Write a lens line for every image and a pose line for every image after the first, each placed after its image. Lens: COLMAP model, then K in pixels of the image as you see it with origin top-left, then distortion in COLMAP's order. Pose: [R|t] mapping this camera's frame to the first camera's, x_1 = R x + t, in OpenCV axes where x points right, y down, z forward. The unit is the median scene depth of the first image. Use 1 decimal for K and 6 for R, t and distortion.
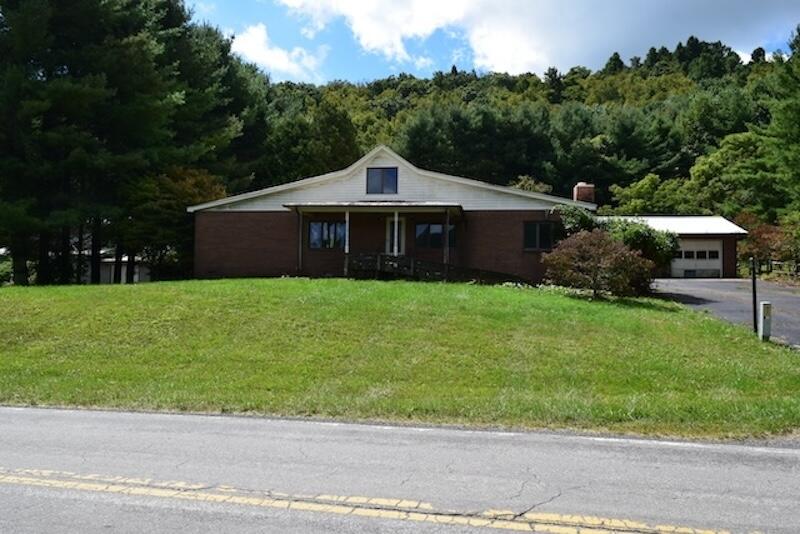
lens RADIAL K [[628.9, 0, 400.9], [0, 628.9, 266.5], [0, 0, 1]] dist [-0.019931, 0.009678]
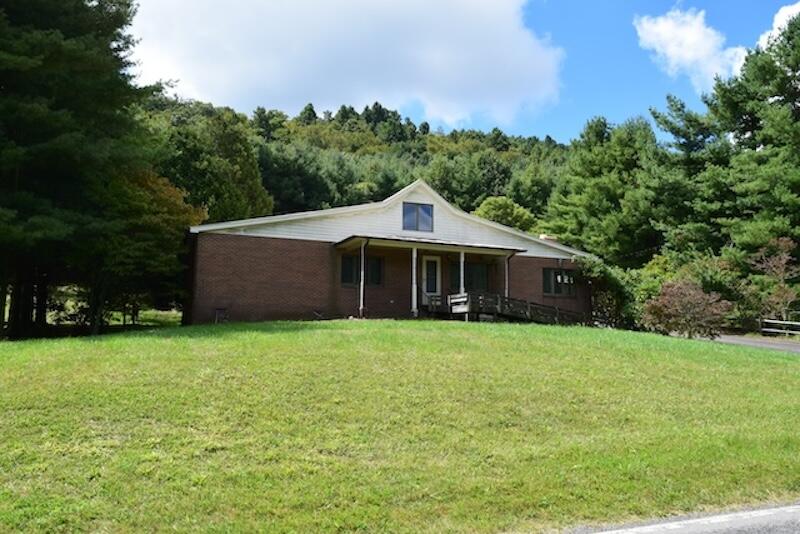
lens RADIAL K [[628.9, 0, 400.6], [0, 628.9, 268.1], [0, 0, 1]] dist [-0.019931, 0.009678]
pose [[0.849758, 0.050632, 0.524736, -0.188535], [-0.020982, 0.997837, -0.062303, 0.000184], [-0.526755, 0.041932, 0.848982, 0.072279]]
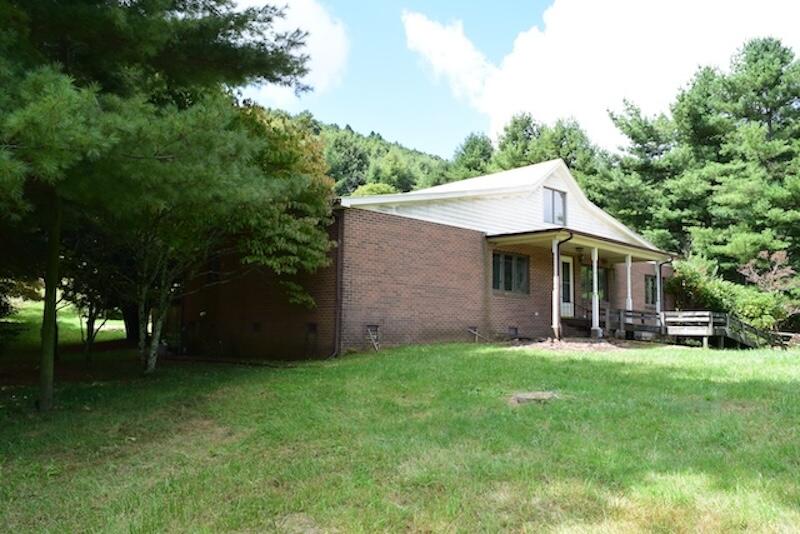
lens RADIAL K [[628.9, 0, 399.4], [0, 628.9, 267.6], [0, 0, 1]] dist [-0.019931, 0.009678]
pose [[0.599671, 0.070479, 0.797137, -0.252798], [-0.046945, 0.997497, -0.052878, -0.005155], [-0.798869, -0.005713, 0.601478, 0.238708]]
